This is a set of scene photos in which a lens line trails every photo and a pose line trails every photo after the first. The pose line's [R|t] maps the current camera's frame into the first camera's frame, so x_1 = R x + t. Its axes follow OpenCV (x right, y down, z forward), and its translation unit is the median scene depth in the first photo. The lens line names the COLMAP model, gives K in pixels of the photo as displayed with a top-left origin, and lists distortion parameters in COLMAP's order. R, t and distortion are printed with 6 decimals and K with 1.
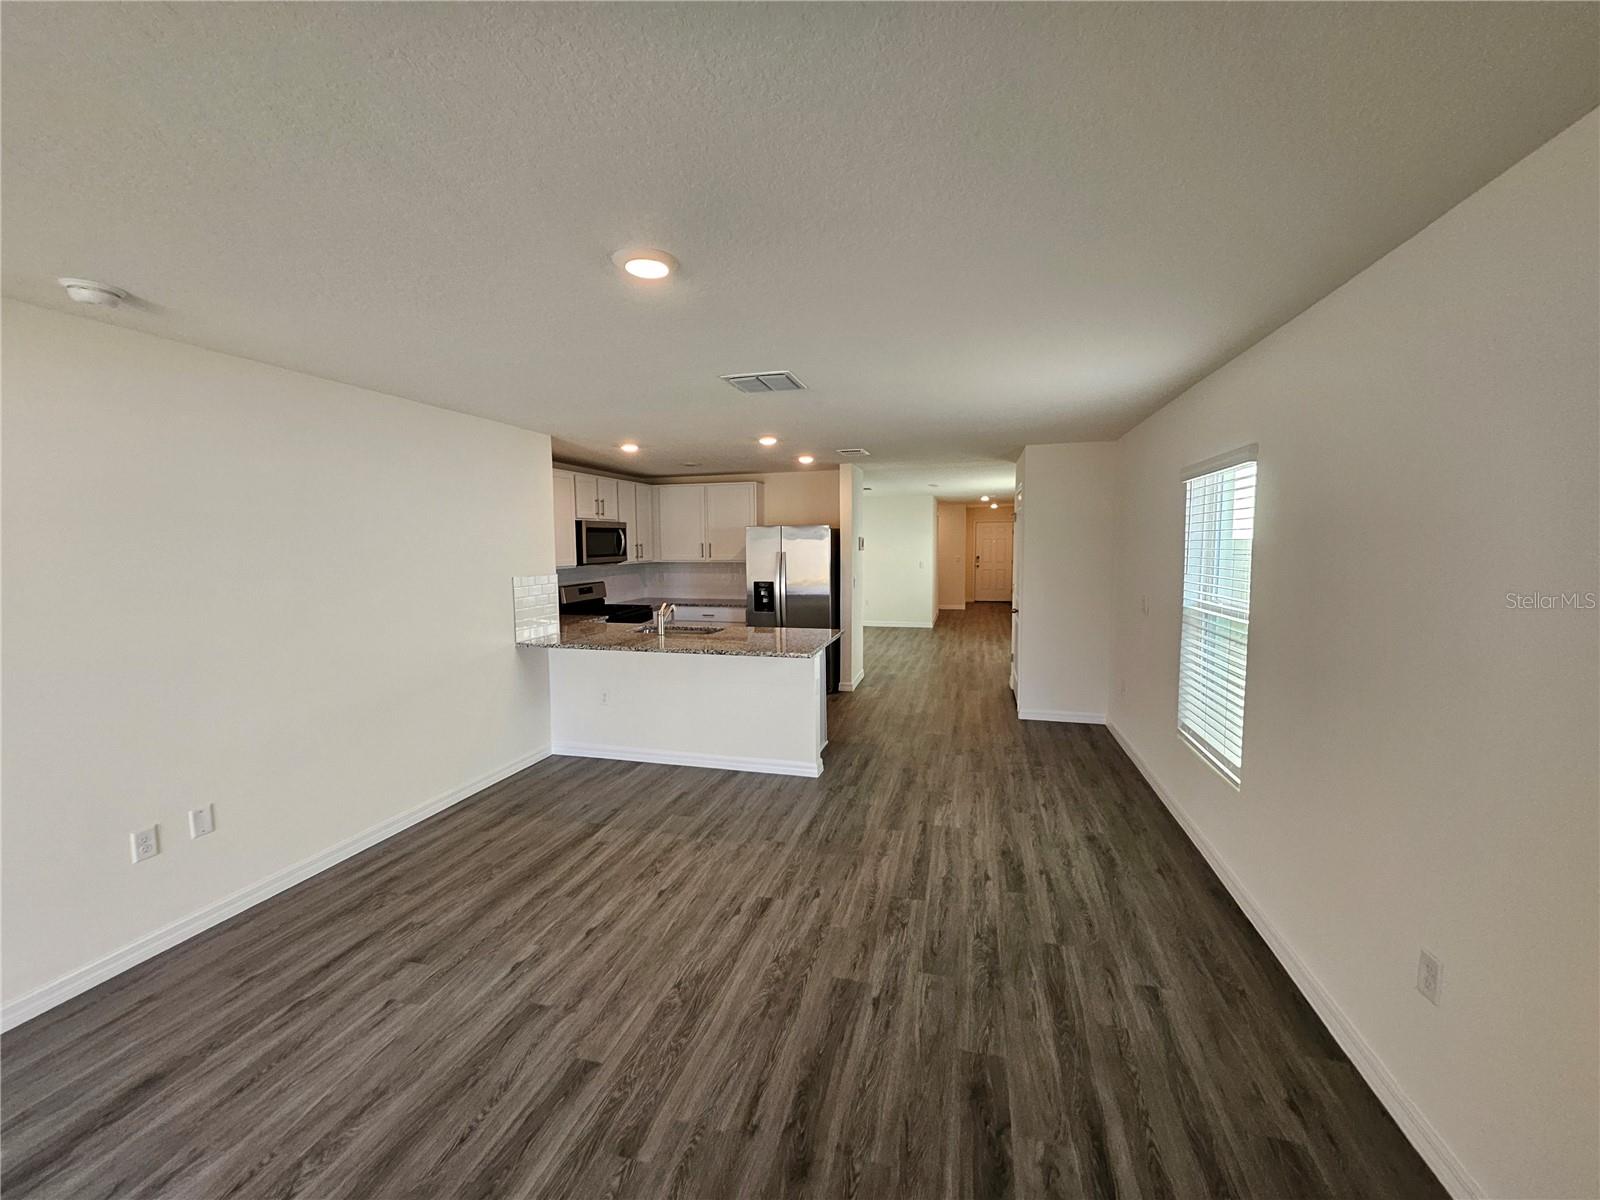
lens RADIAL K [[636.4, 0, 799.0], [0, 636.4, 597.0], [0, 0, 1]] dist [-0.000910, 0.000014]
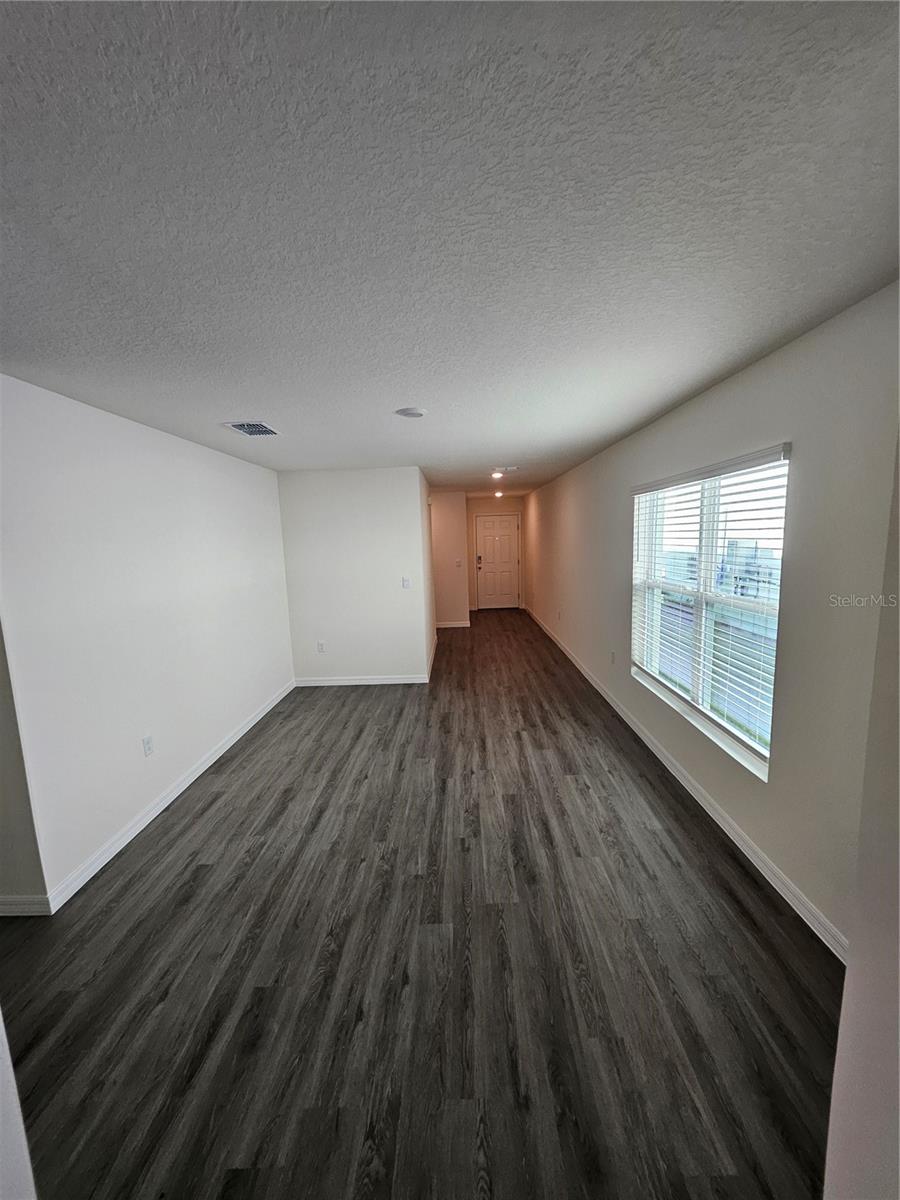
lens RADIAL K [[475.7, 0, 453.2], [0, 475.7, 604.7], [0, 0, 1]] dist [0.001163, 0.000124]
pose [[0.968414, -0.051941, 0.243876, 0.450224], [0.038679, 0.997516, 0.058863, -0.196826], [-0.246328, -0.047571, 0.968018, 1.987283]]
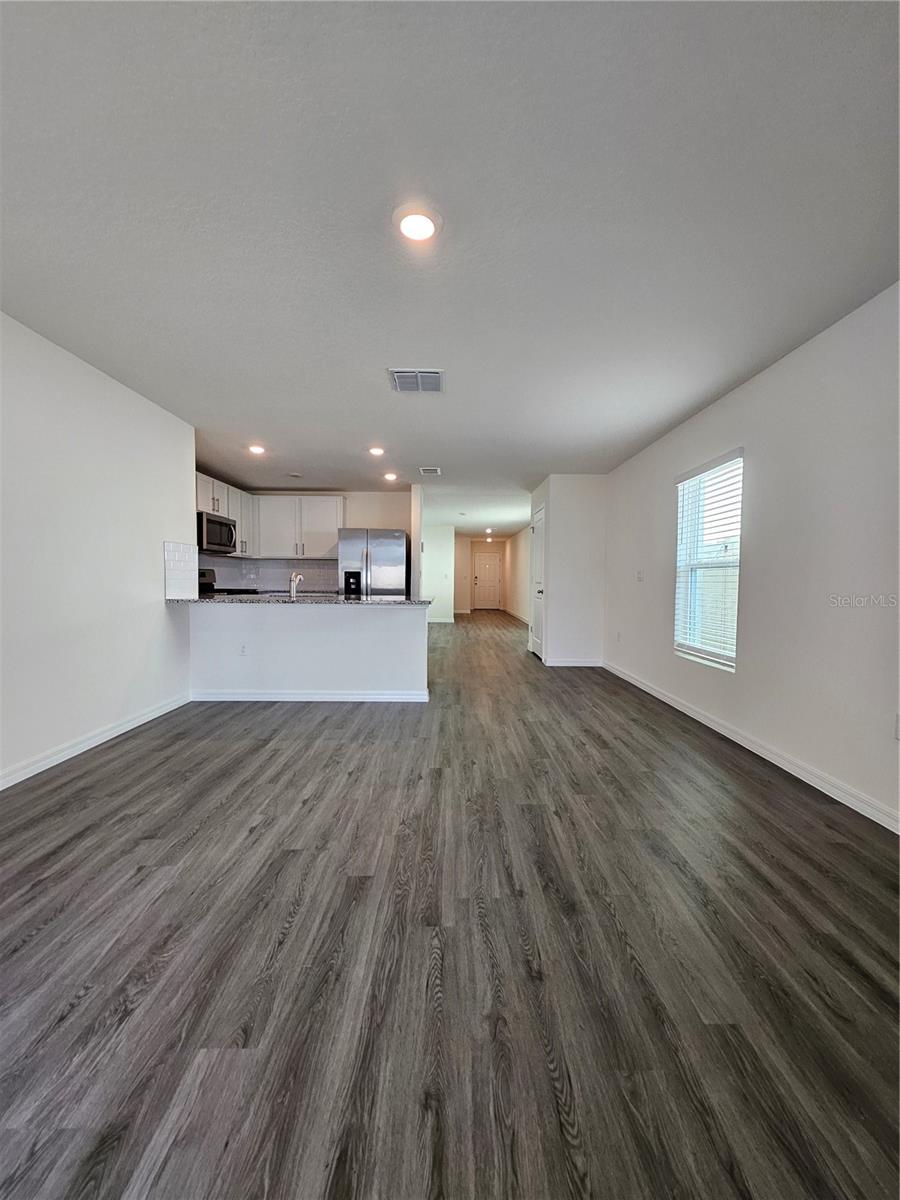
lens RADIAL K [[475.7, 0, 453.2], [0, 475.7, 604.7], [0, 0, 1]] dist [0.001163, 0.000124]
pose [[0.962903, 0.003629, 0.269825, -0.254249], [0.005513, 0.999436, -0.033118, 0.161033], [-0.269793, 0.033377, 0.962340, 0.055376]]
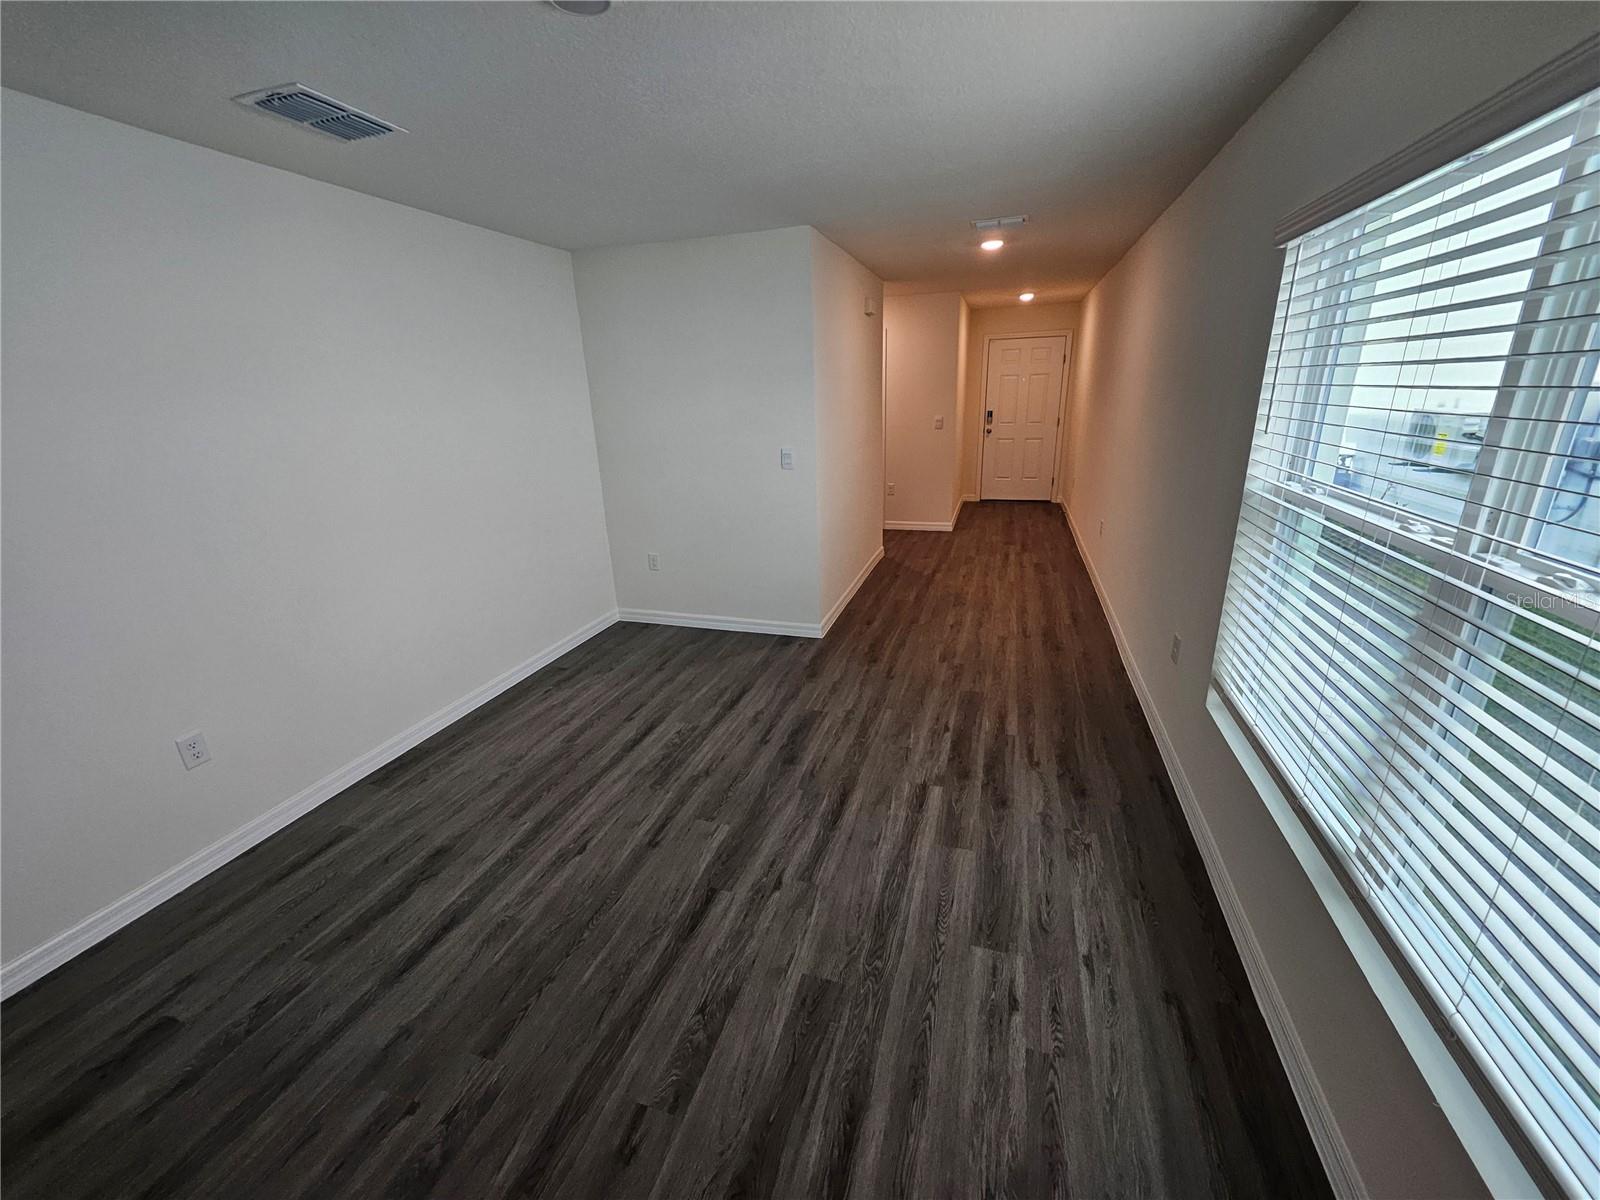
lens RADIAL K [[633.5, 0, 804.0], [0, 633.5, 590.1], [0, 0, 1]] dist [-0.003915, -0.000325]
pose [[0.999182, -0.003465, -0.040301, 0.768811], [0.012521, 0.973883, 0.226707, -0.212264], [0.038463, -0.227026, 0.973129, 2.385976]]
